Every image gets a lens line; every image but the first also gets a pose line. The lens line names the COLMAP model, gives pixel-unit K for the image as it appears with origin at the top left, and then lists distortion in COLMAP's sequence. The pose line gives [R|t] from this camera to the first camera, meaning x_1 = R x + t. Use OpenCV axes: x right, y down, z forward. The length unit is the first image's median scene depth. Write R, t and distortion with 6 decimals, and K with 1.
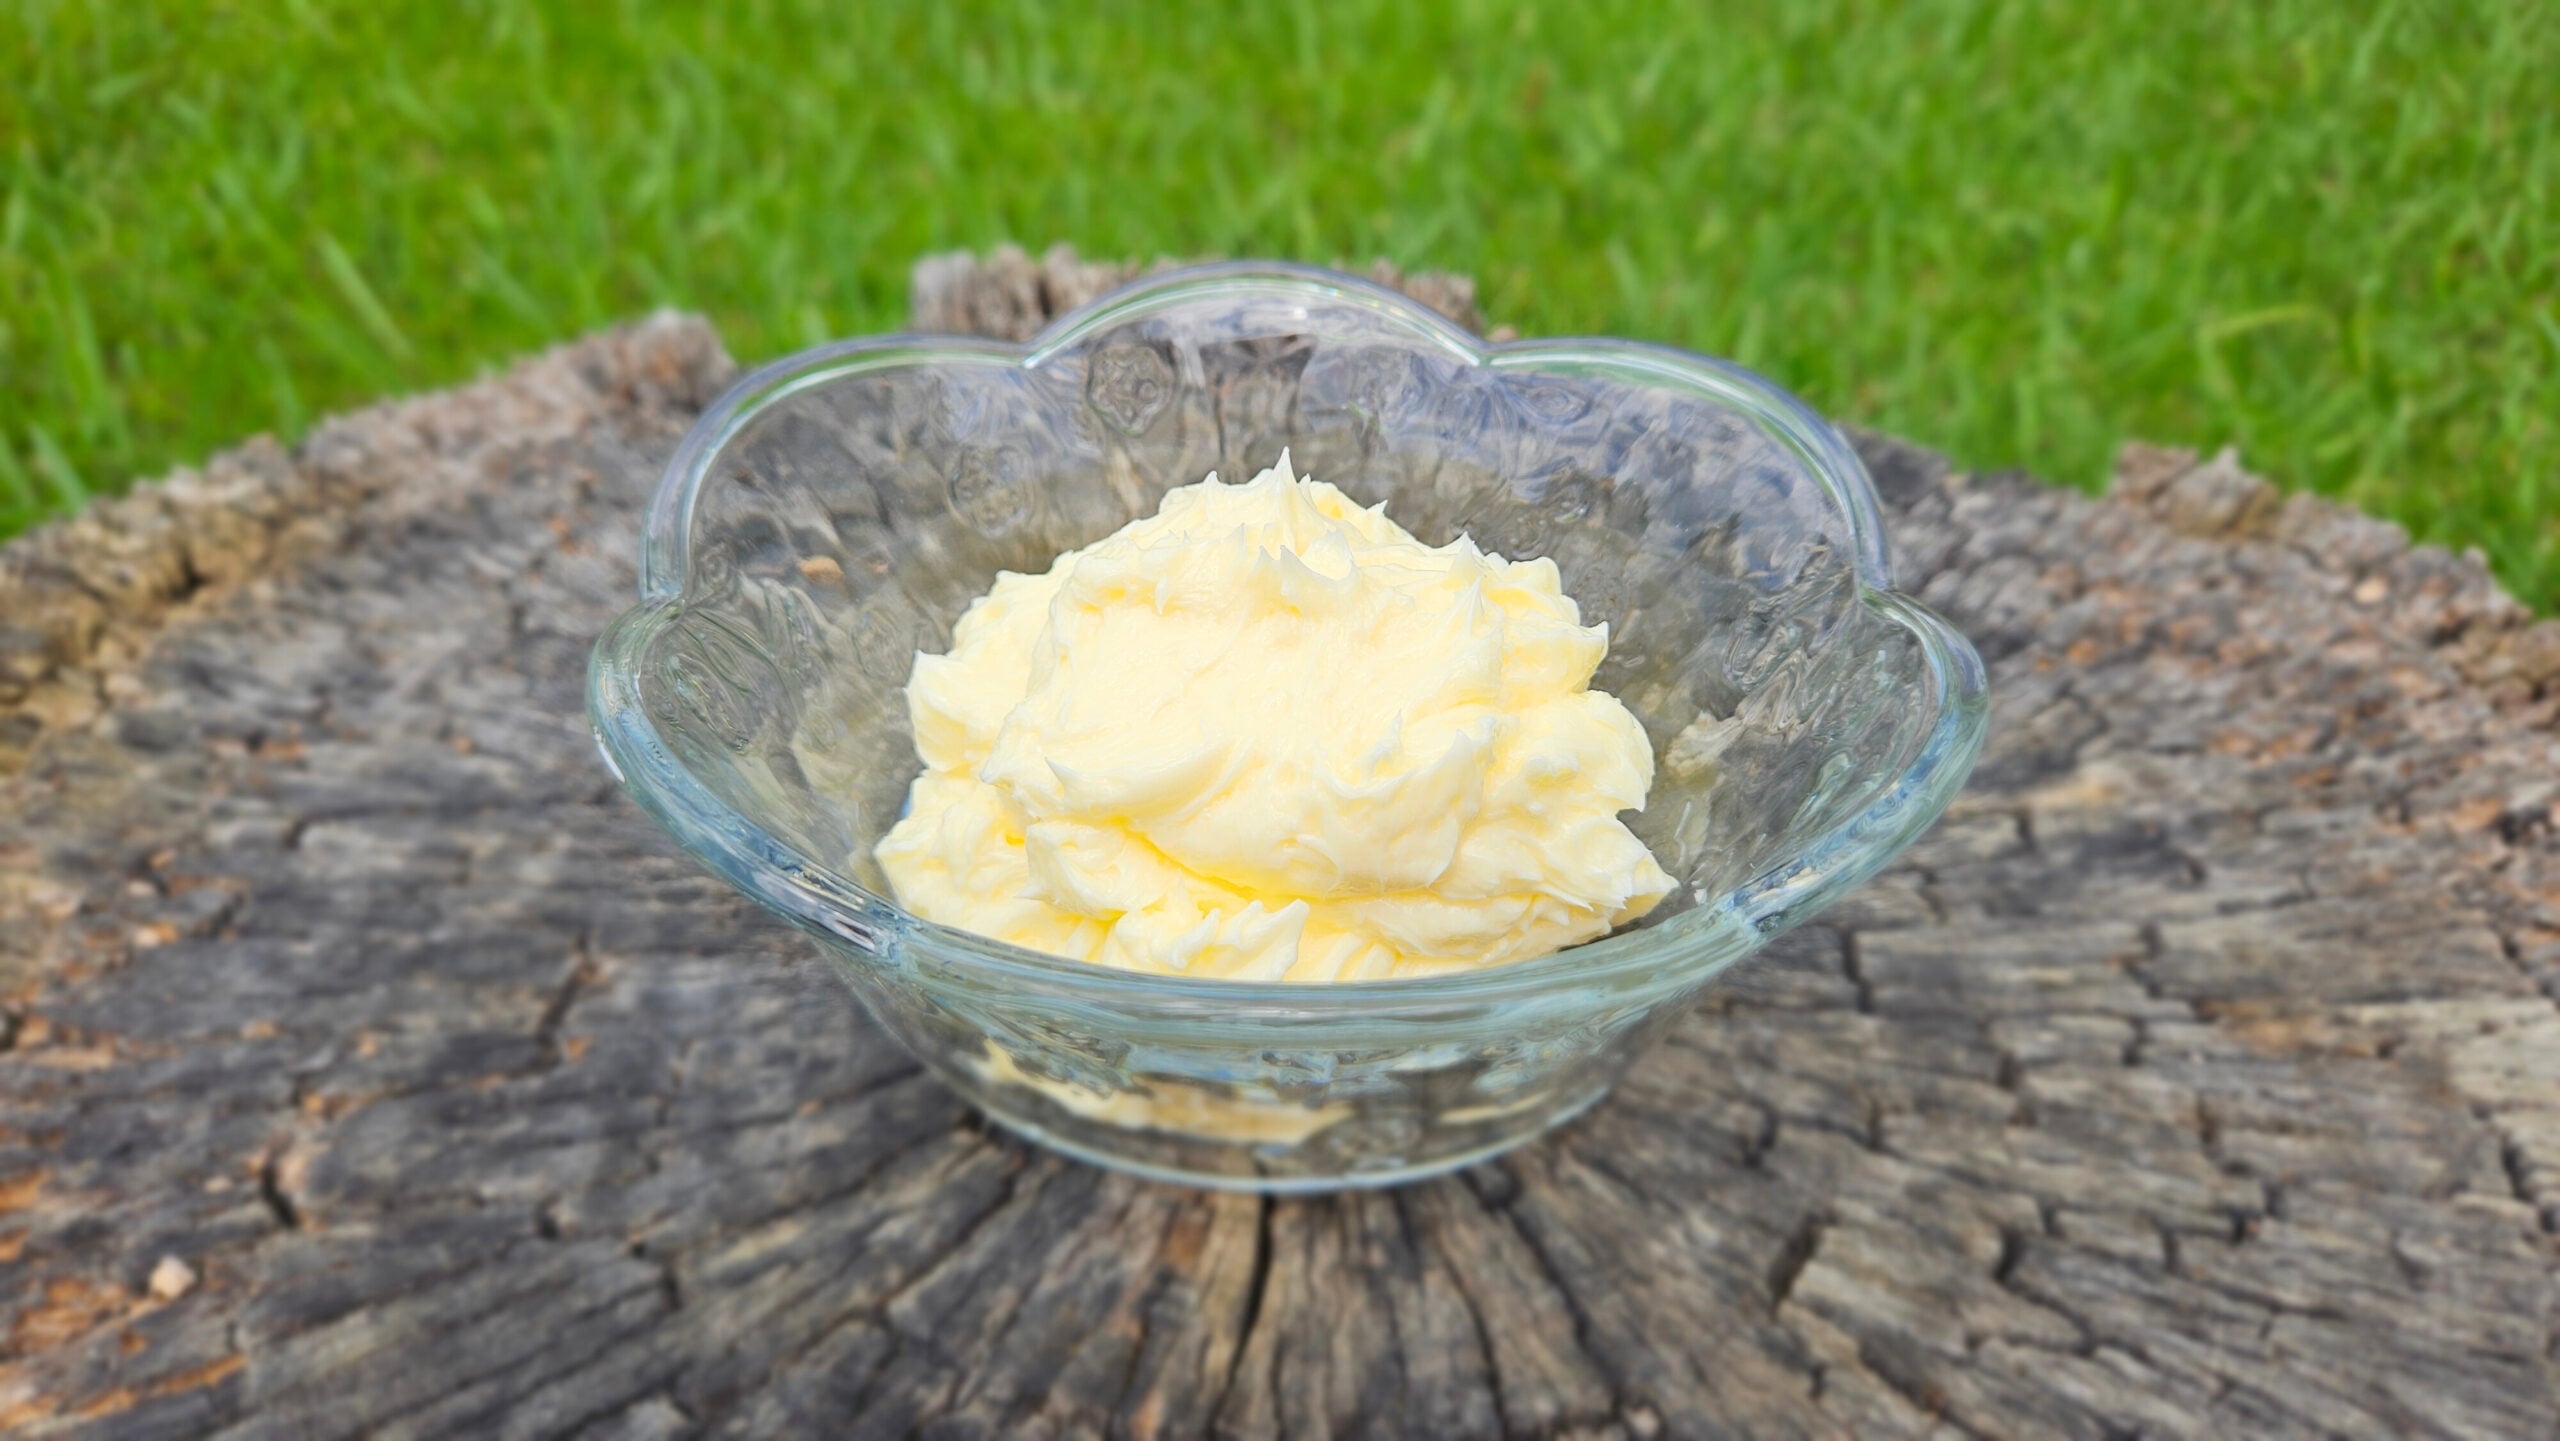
lens RADIAL K [[1775.2, 0, 1310.8], [0, 1775.2, 725.4], [0, 0, 1]] dist [0.025483, -0.039669]
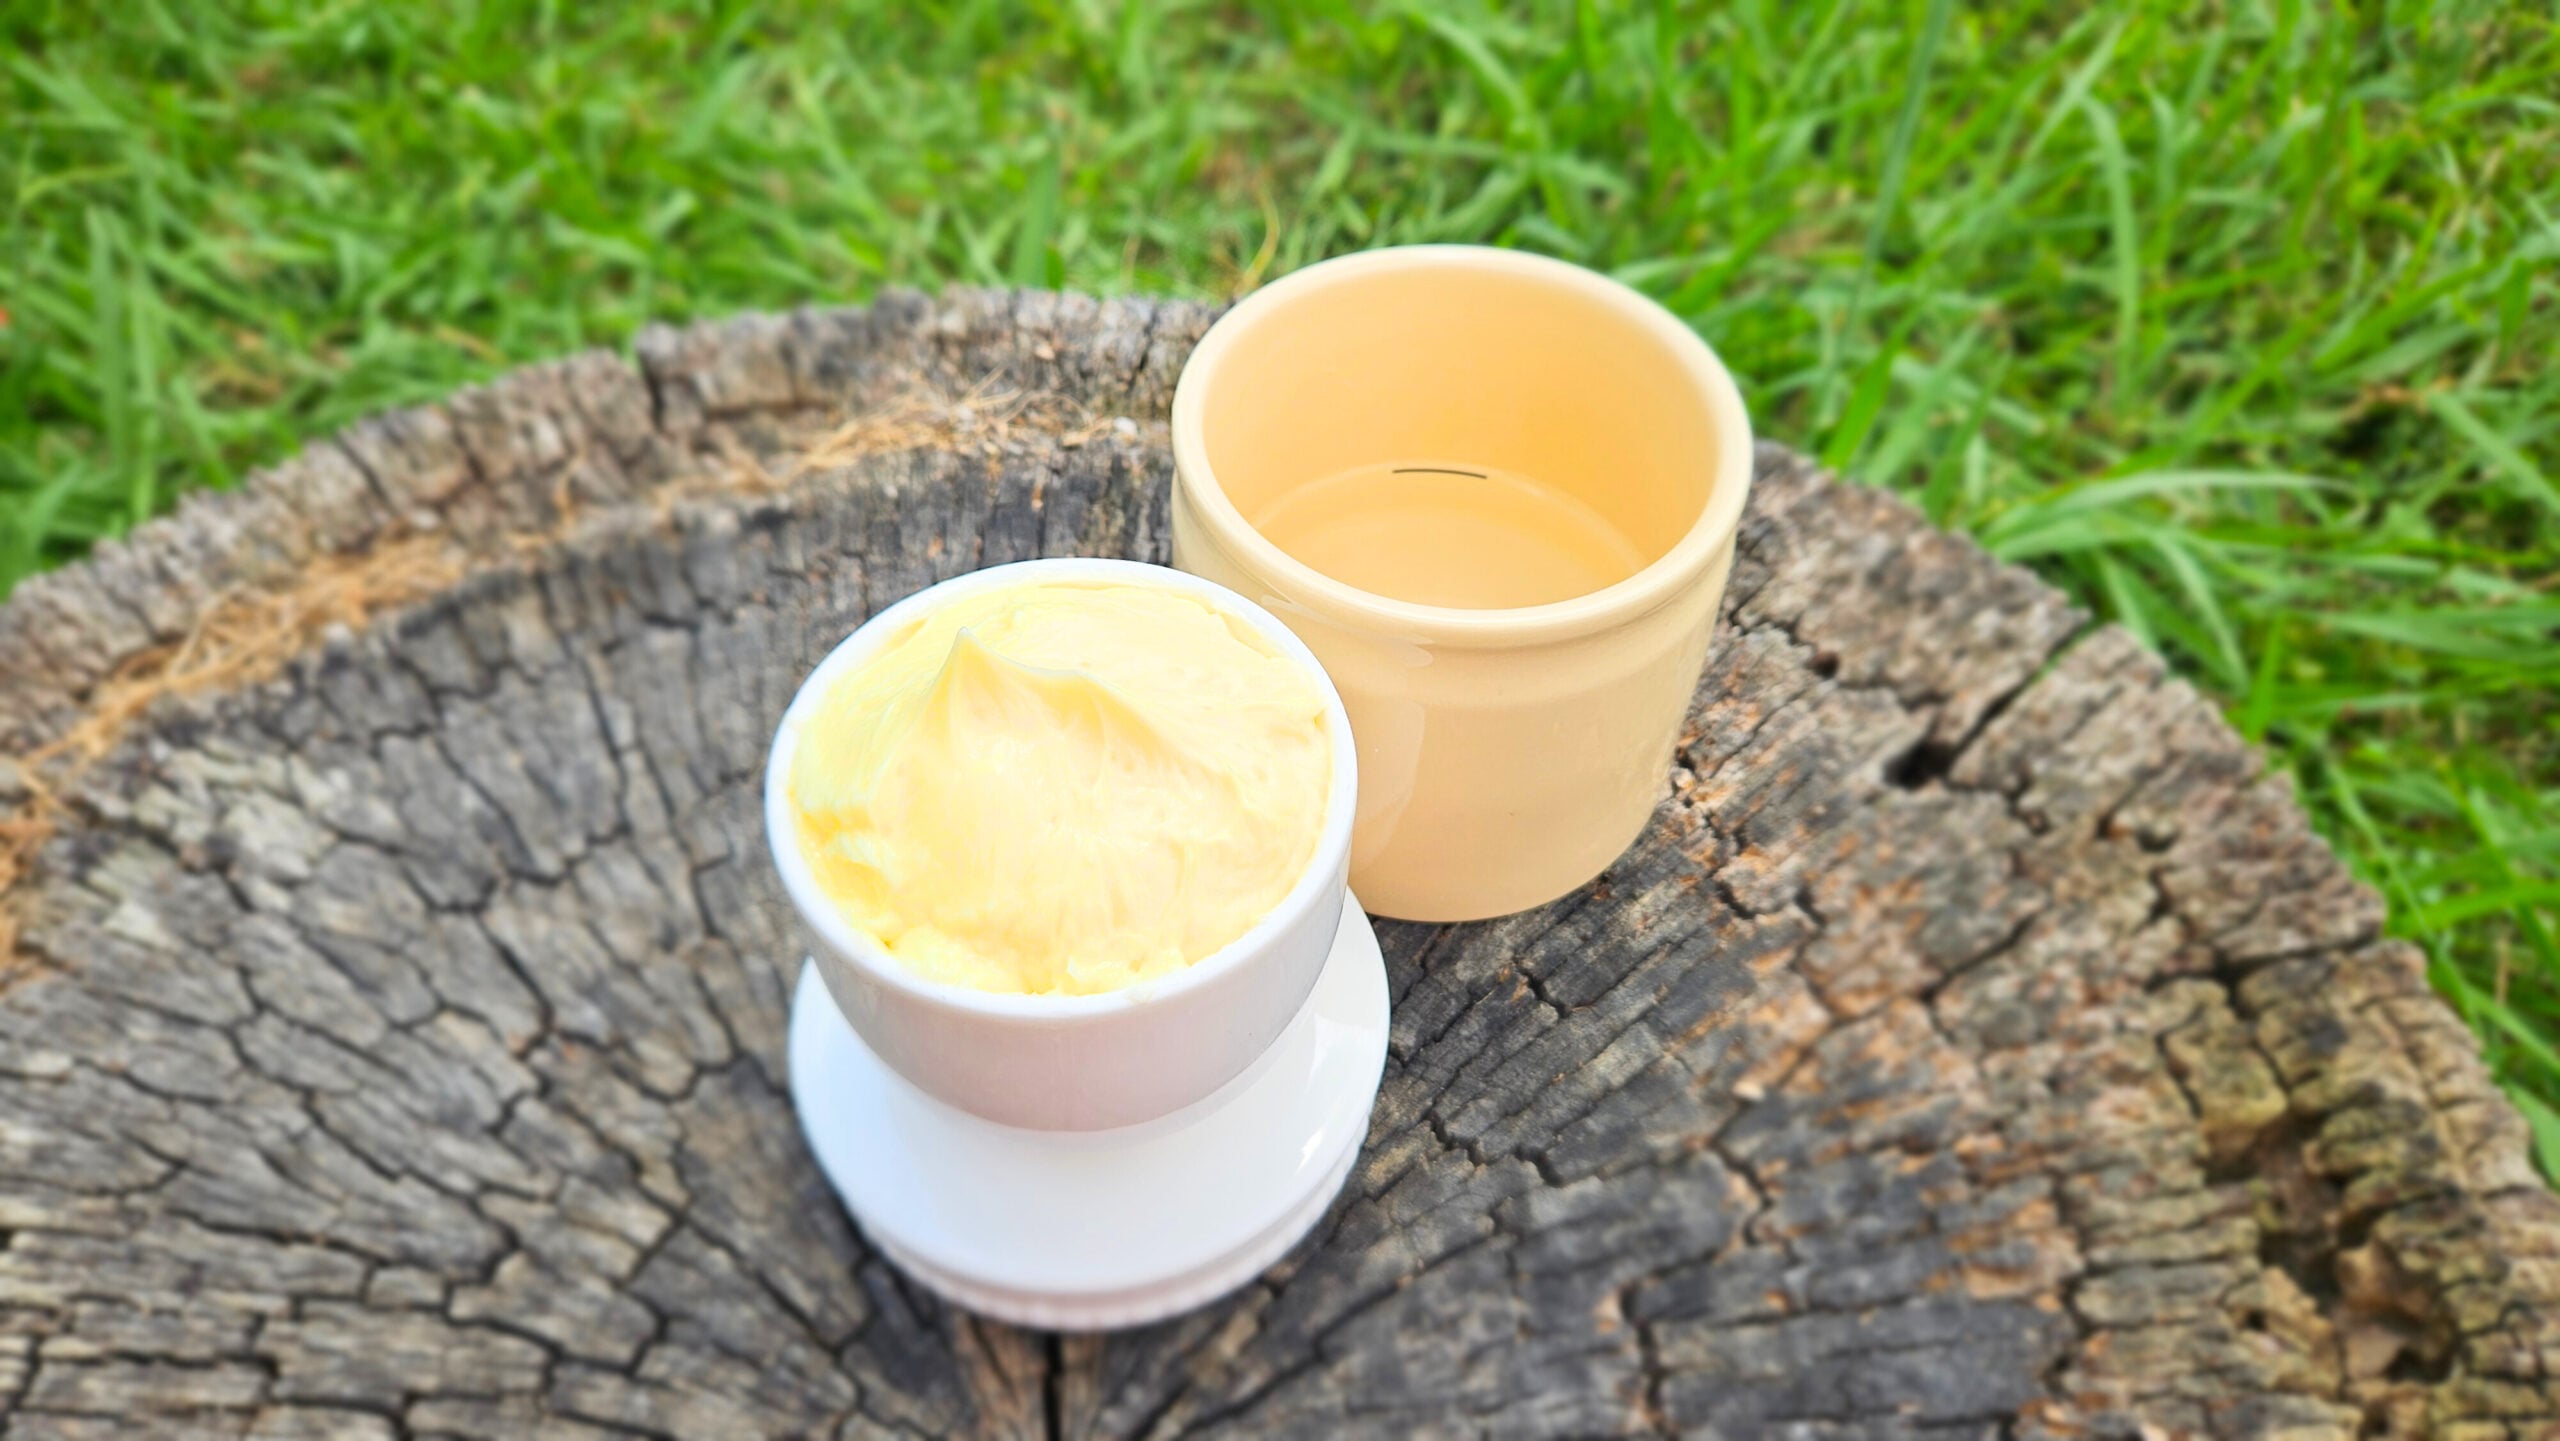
lens RADIAL K [[1766.4, 0, 1280.0], [0, 1766.4, 720.5], [0, 0, 1]] dist [0.037448, -0.036489]
pose [[-0.993654, 0.052513, -0.099469, -0.077473], [-0.095637, 0.071042, 0.992878, -0.975453], [0.059206, 0.996090, -0.065569, 0.607888]]
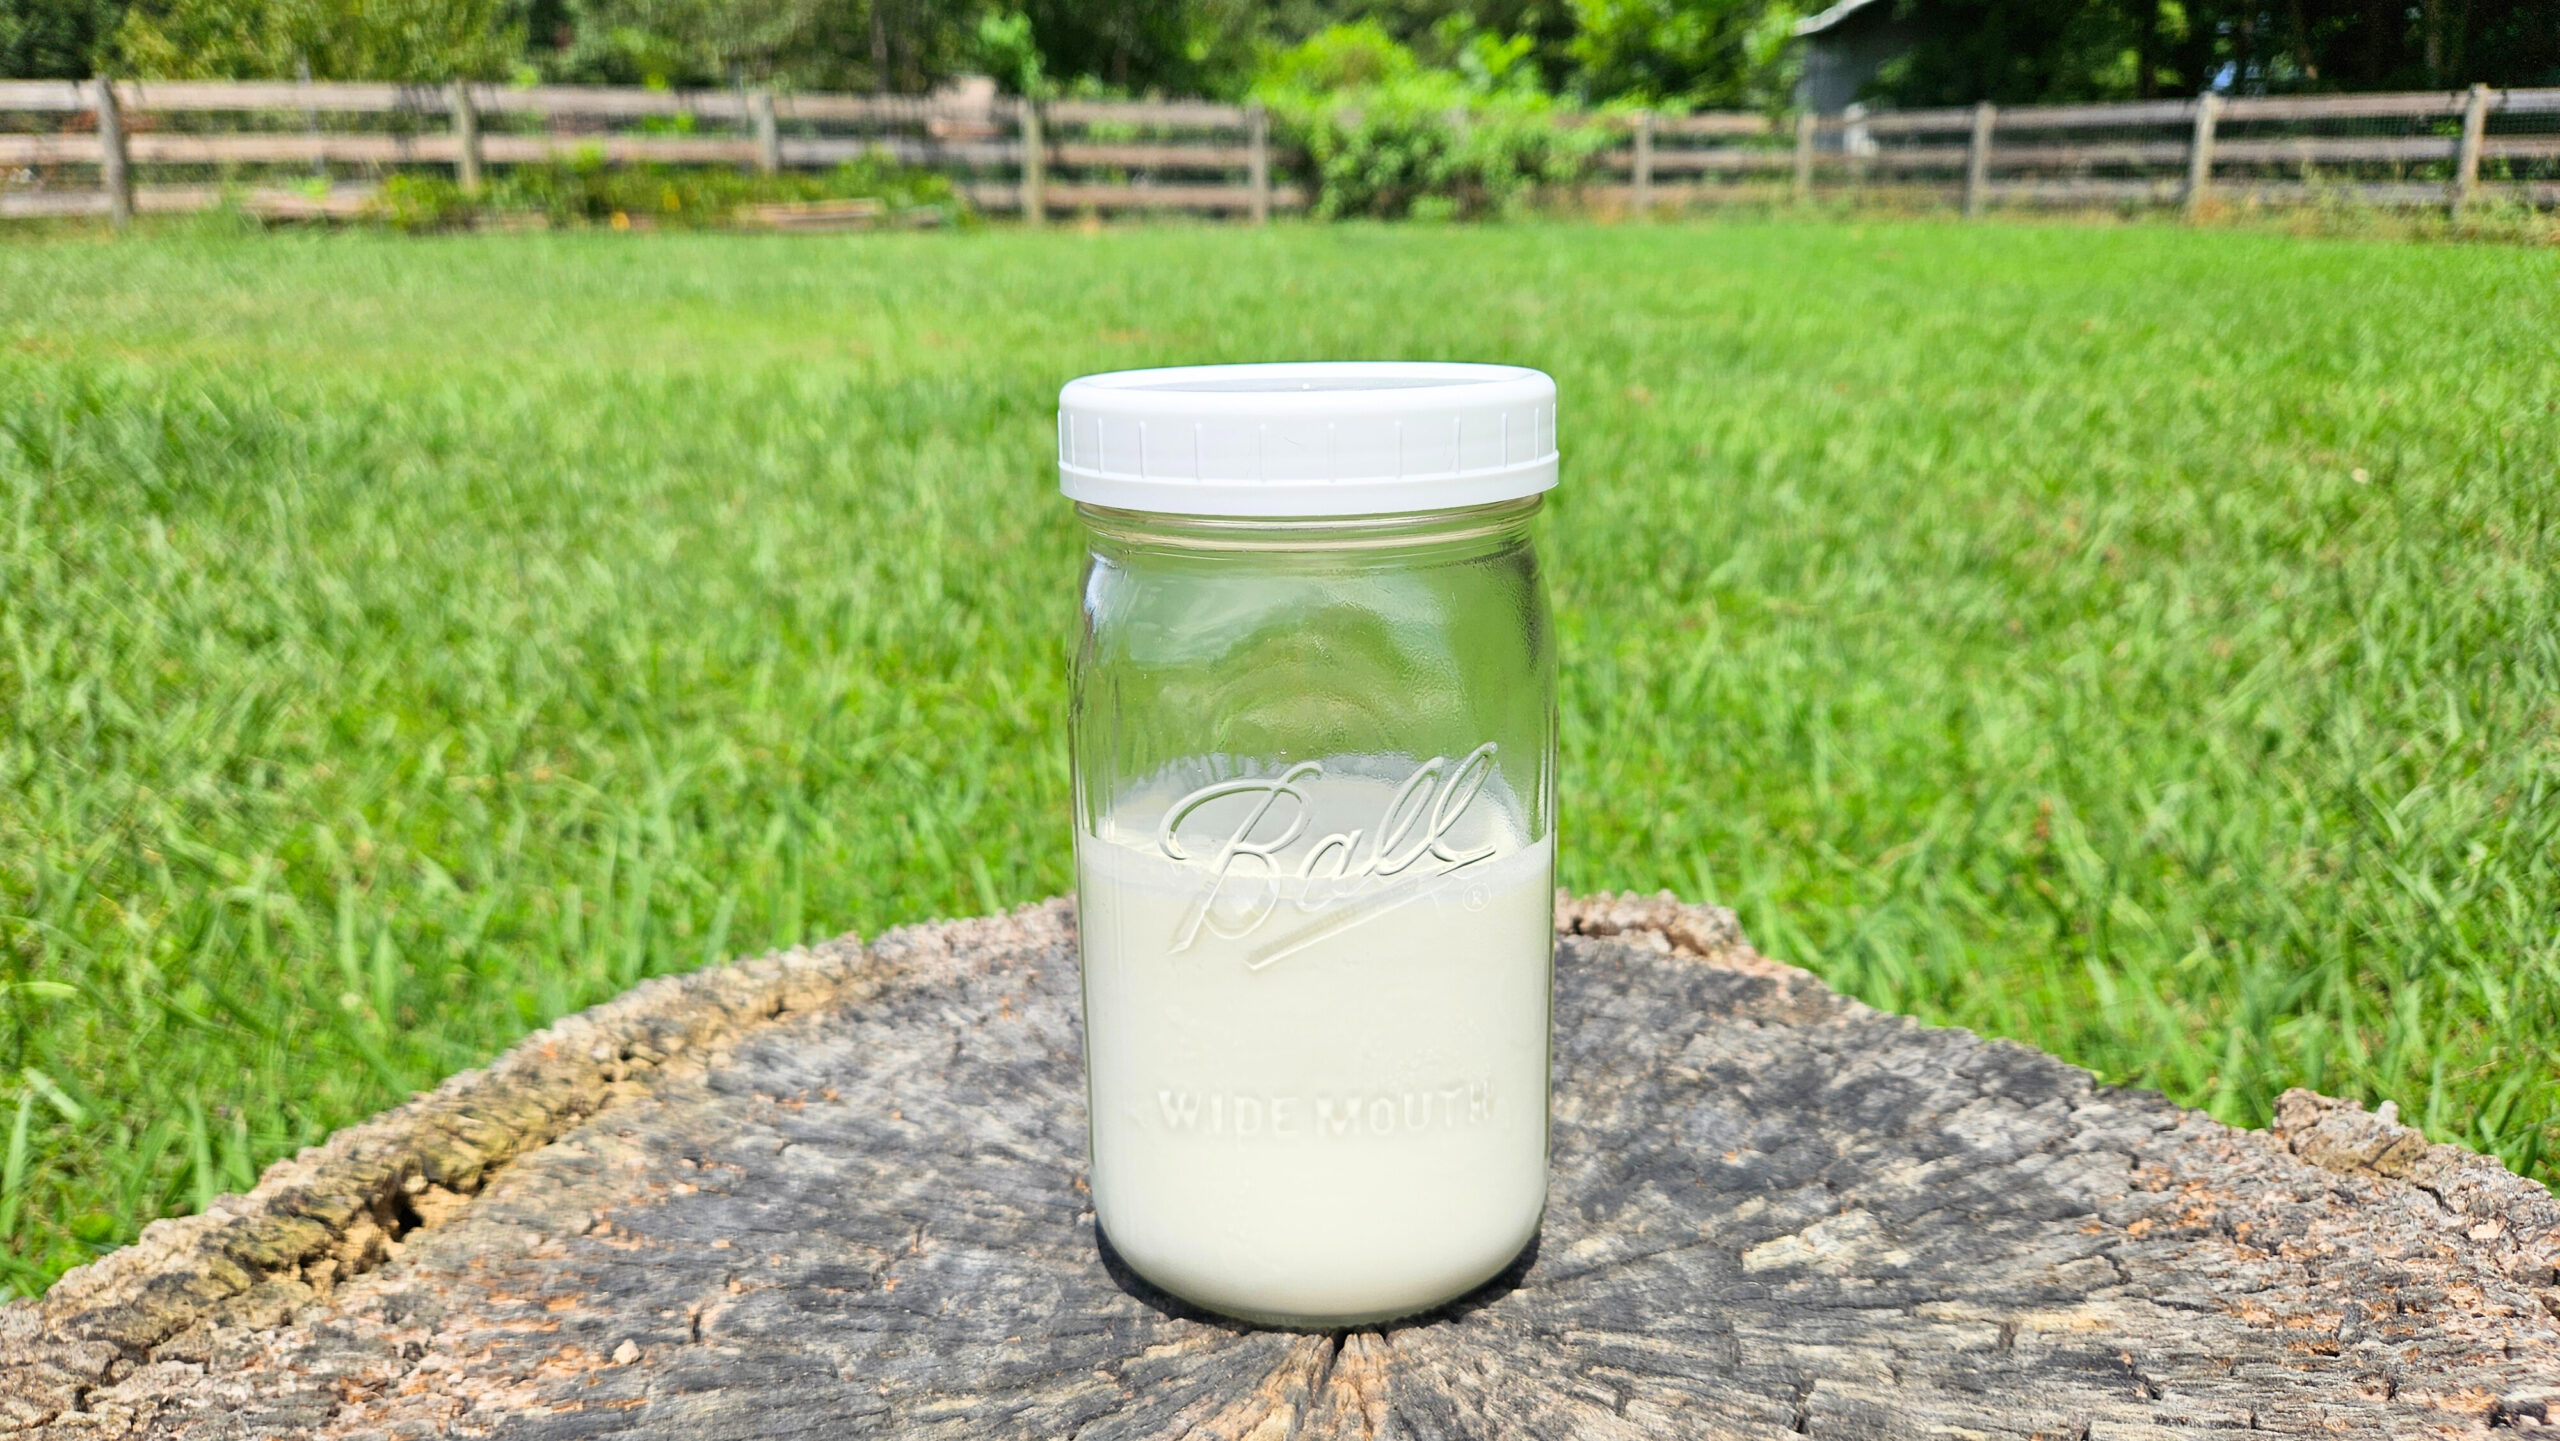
lens RADIAL K [[1766.4, 0, 1280.0], [0, 1766.4, 720.5], [0, 0, 1]] dist [0.037448, -0.036489]
pose [[0.938989, 0.043546, -0.341178, 0.369057], [-0.170421, 0.920530, -0.351542, 0.199544], [0.298756, 0.388238, 0.871789, -0.381719]]
